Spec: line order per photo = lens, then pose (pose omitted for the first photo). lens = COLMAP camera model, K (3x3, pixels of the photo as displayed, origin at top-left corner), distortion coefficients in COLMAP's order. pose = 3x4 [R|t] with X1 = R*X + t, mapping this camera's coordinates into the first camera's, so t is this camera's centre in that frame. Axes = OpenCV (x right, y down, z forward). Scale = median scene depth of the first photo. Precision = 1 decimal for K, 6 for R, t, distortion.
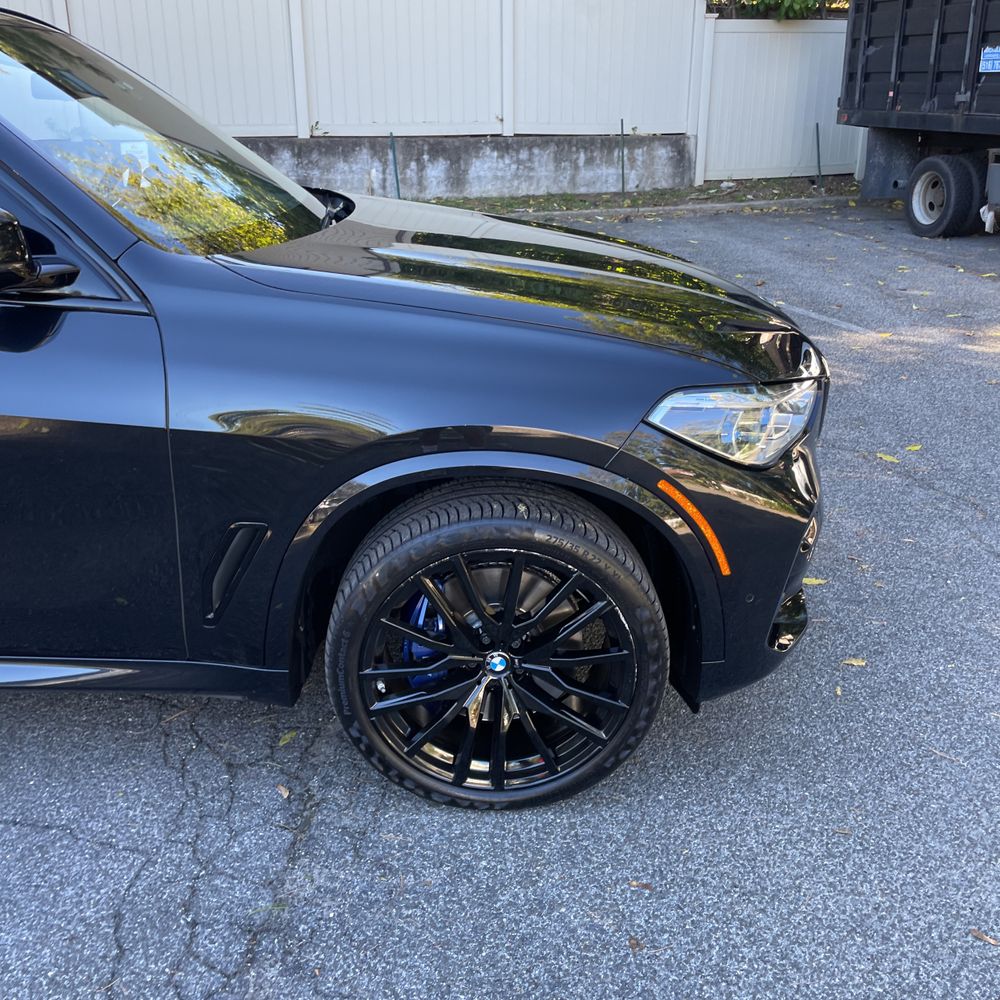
lens RADIAL K [[1028.3, 0, 495.4], [0, 1028.3, 494.5], [0, 0, 1]] dist [0.073644, -0.104017]
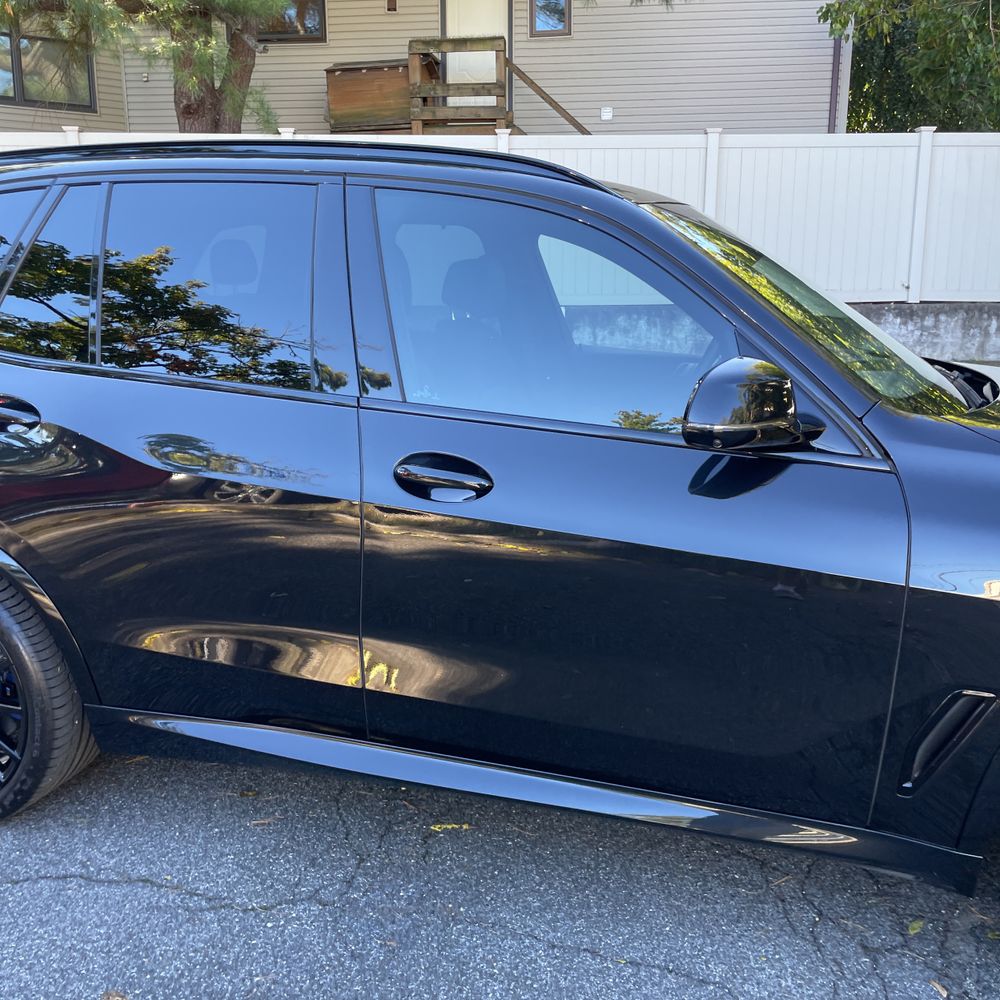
lens RADIAL K [[1022.0, 0, 506.6], [0, 1022.0, 508.3], [0, 0, 1]] dist [0.085140, -0.119651]
pose [[0.957485, 0.061418, -0.281869, -0.361727], [-0.099228, 0.987572, -0.121883, 0.017441], [0.270880, 0.144670, 0.951680, -0.040992]]
